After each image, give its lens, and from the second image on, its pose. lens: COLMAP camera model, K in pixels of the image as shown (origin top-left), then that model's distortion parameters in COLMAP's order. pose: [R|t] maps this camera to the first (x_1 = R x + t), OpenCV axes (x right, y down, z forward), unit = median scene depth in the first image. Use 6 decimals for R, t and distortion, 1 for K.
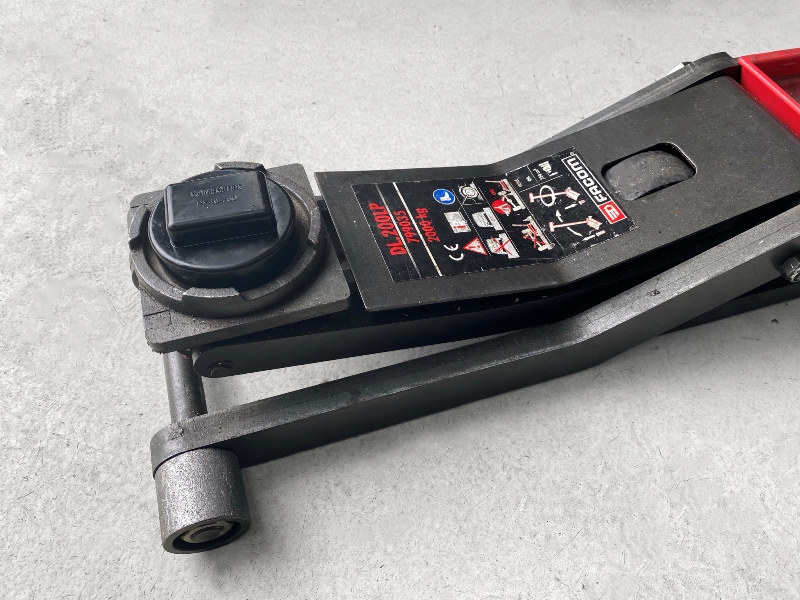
lens RADIAL K [[619.0, 0, 407.8], [0, 619.0, 295.3], [0, 0, 1]] dist [0.030893, -0.060638]
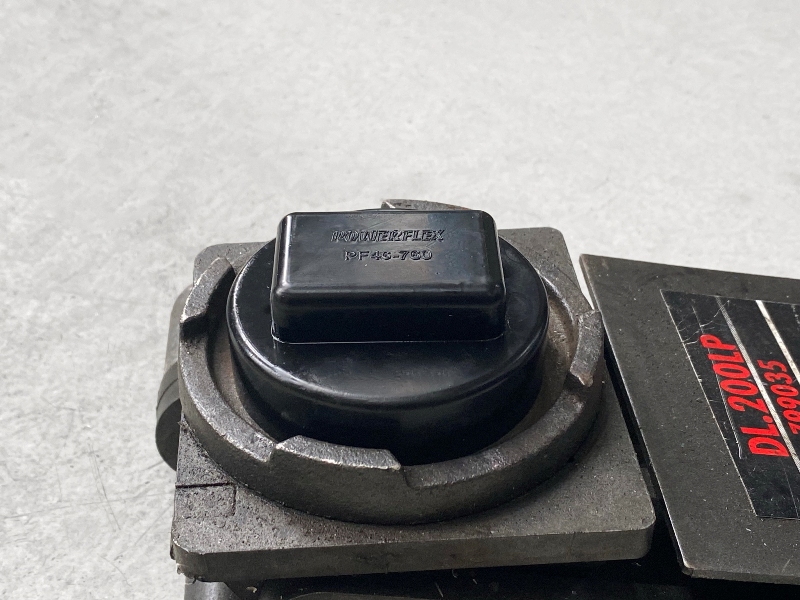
lens RADIAL K [[1226.1, 0, 404.1], [0, 1226.1, 275.6], [0, 0, 1]] dist [0.218429, -0.854516]
pose [[0.967427, 0.123523, -0.220968, -0.078006], [-0.177252, 0.953721, -0.242897, 0.060822], [0.180738, 0.274152, 0.944550, 0.133433]]
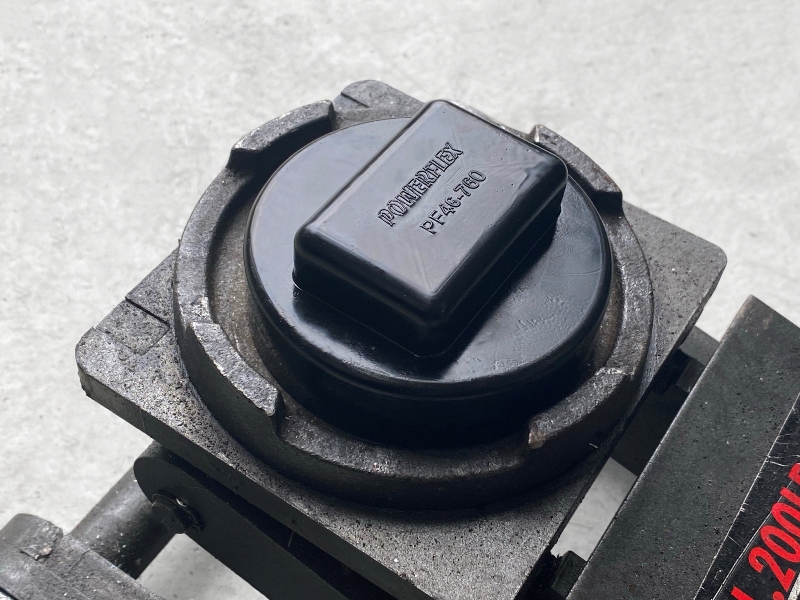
lens RADIAL K [[1220.8, 0, 400.0], [0, 1220.8, 300.0], [0, 0, 1]] dist [0.206120, -0.951970]
pose [[0.614754, 0.626758, -0.478802, 0.075065], [-0.656985, 0.742815, 0.128825, -0.159191], [0.436404, 0.235370, 0.868420, 0.285659]]
